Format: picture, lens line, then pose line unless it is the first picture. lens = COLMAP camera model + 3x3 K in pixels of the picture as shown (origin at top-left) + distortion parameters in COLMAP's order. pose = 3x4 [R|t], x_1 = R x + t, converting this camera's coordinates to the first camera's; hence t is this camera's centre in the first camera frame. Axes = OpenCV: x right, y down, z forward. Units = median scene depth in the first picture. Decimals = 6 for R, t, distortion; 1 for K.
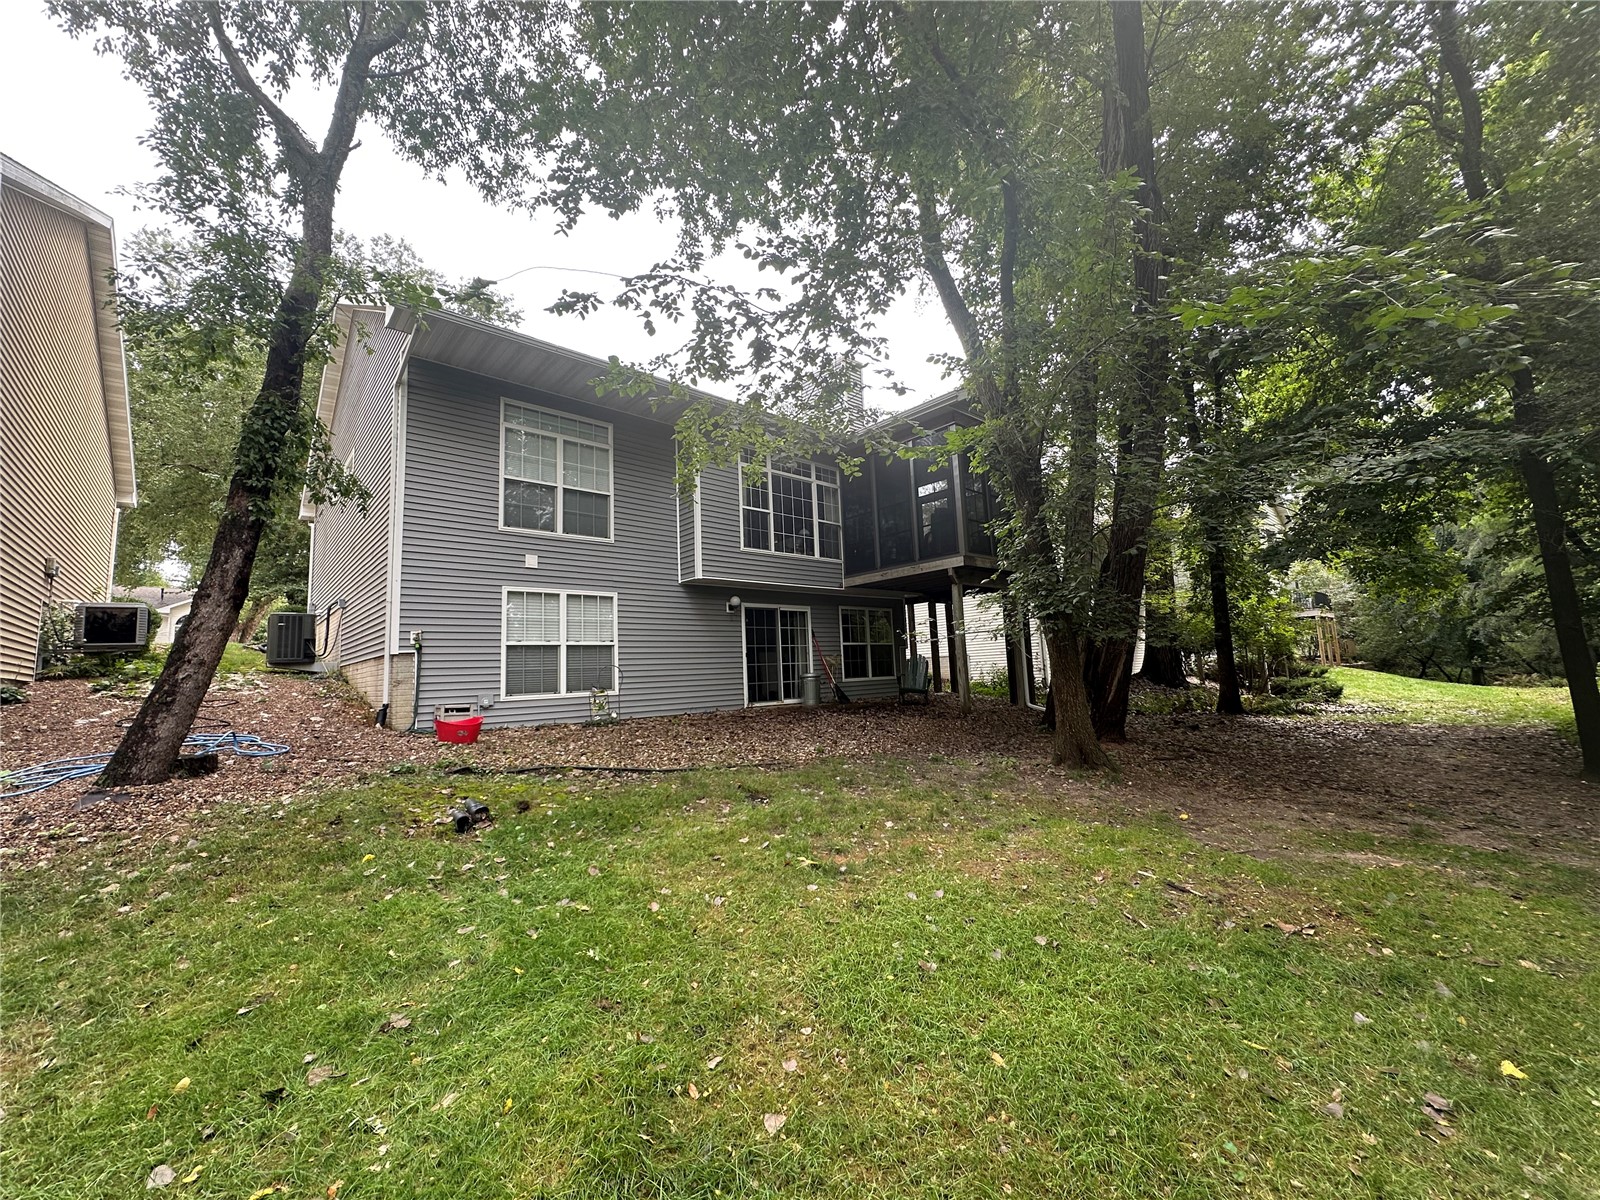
lens RADIAL K [[643.0, 0, 799.6], [0, 643.0, 595.3], [0, 0, 1]] dist [-0.000961, -0.000124]
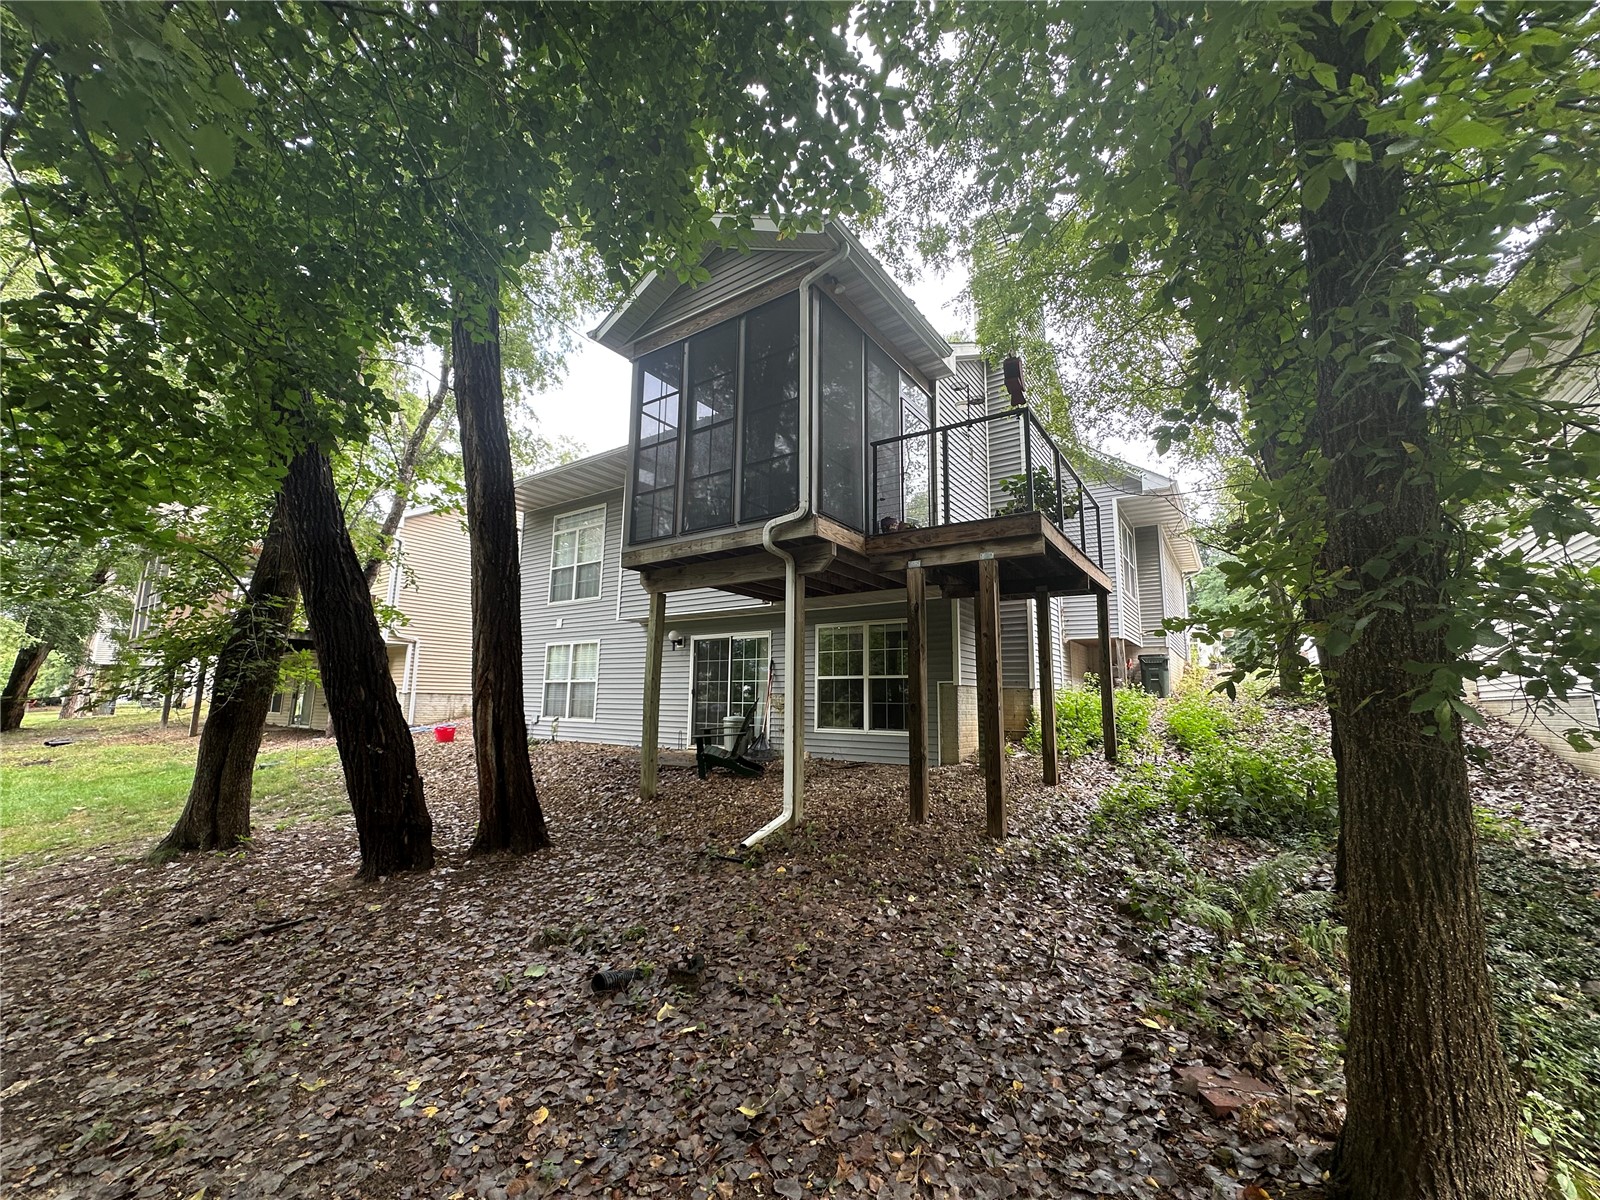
lens RADIAL K [[643.0, 0, 799.3], [0, 643.0, 604.8], [0, 0, 1]] dist [-0.000961, -0.000124]
pose [[0.222426, -0.115937, -0.968032, 0.841195], [0.083828, 0.991501, -0.099487, 0.071706], [0.971339, -0.059020, 0.230255, 0.918204]]
